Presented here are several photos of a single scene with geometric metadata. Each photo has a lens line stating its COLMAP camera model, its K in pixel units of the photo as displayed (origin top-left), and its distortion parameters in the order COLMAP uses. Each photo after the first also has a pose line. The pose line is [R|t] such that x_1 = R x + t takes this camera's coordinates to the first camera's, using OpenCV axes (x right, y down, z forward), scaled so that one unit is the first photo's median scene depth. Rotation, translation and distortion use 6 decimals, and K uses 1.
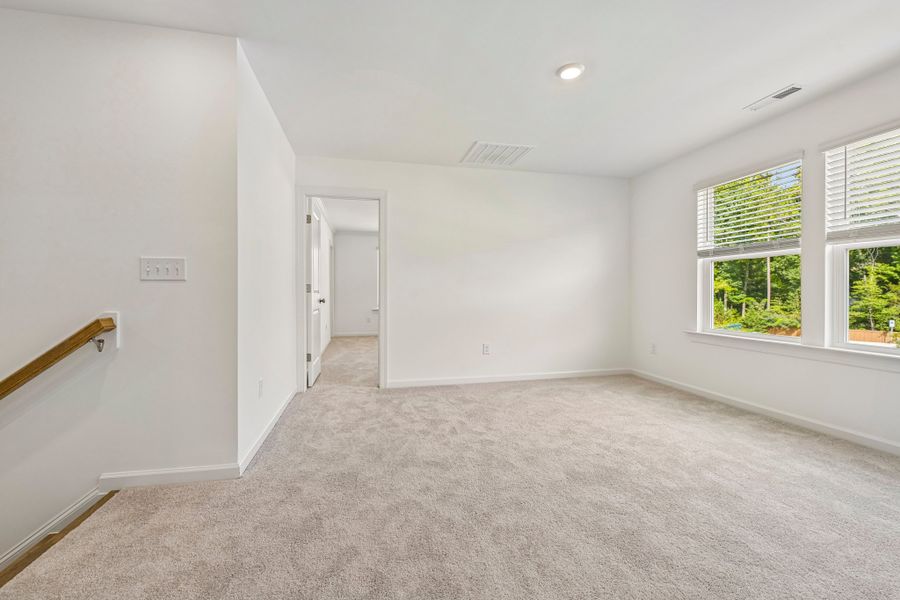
lens RADIAL K [[361.3, 0, 453.6], [0, 361.3, 298.0], [0, 0, 1]] dist [0.004901, 0.000539]
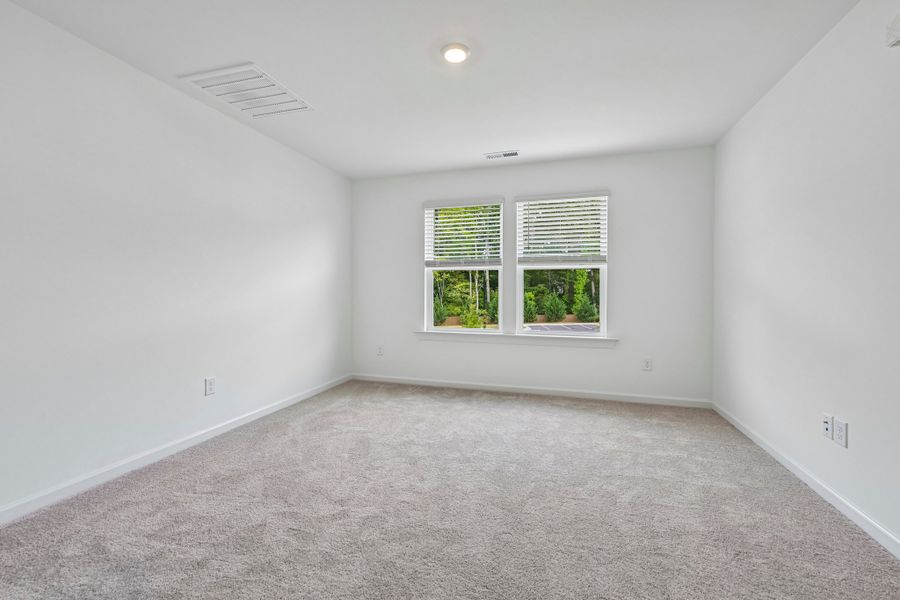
lens RADIAL K [[361.3, 0, 453.6], [0, 361.3, 298.0], [0, 0, 1]] dist [0.004901, 0.000539]
pose [[0.516967, -0.010840, 0.855937, -0.335513], [0.010950, 0.999922, 0.006050, -0.022816], [-0.855935, 0.006244, 0.517045, 0.413324]]
